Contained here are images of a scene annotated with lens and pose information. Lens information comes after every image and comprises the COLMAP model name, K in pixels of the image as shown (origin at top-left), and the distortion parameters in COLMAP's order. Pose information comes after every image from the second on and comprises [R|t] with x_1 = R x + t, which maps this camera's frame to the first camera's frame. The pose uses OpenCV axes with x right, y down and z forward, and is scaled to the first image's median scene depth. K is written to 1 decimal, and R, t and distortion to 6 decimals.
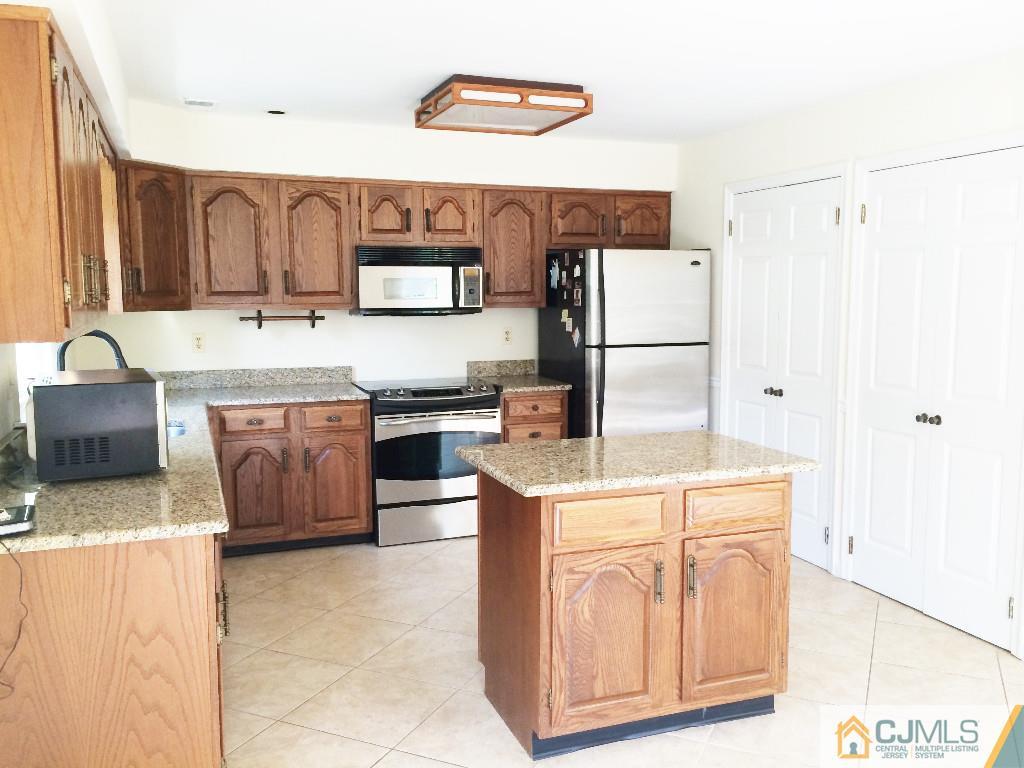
lens RADIAL K [[892.6, 0, 514.8], [0, 892.6, 384.0], [0, 0, 1]] dist [0.058533, -0.014887]
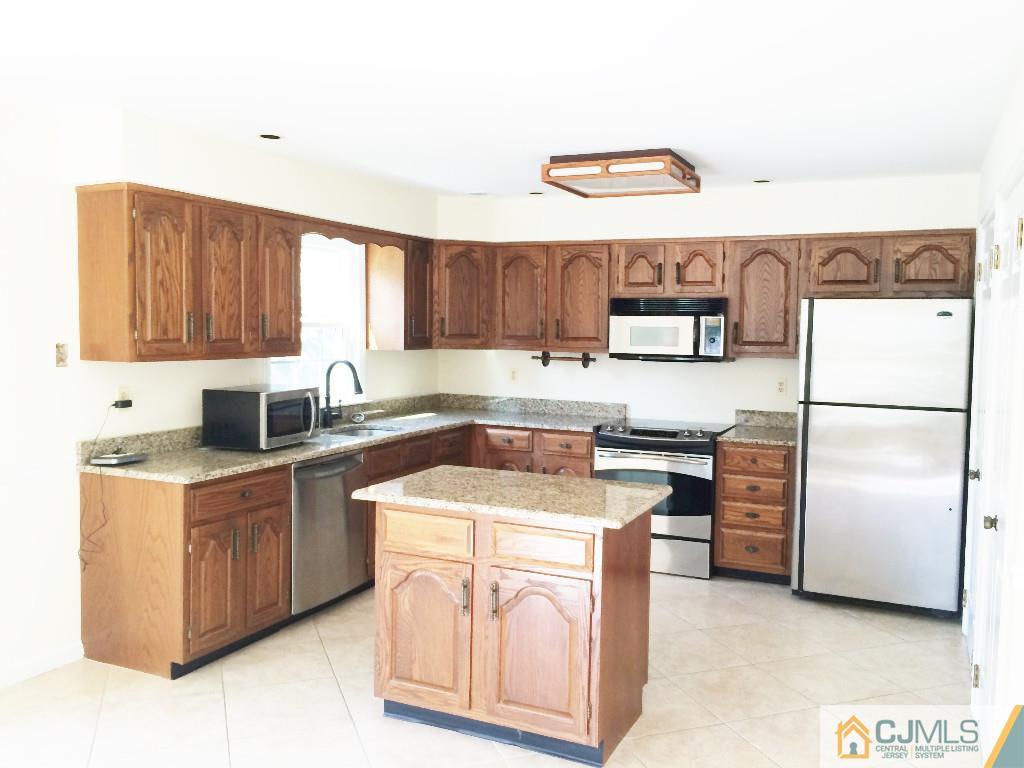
lens RADIAL K [[892.6, 0, 514.3], [0, 892.6, 383.0], [0, 0, 1]] dist [0.058533, -0.014887]
pose [[0.692066, 0.061377, -0.719220, 0.558946], [-0.094198, 0.995537, -0.005684, -0.028285], [0.715661, 0.071682, 0.694759, 0.126736]]
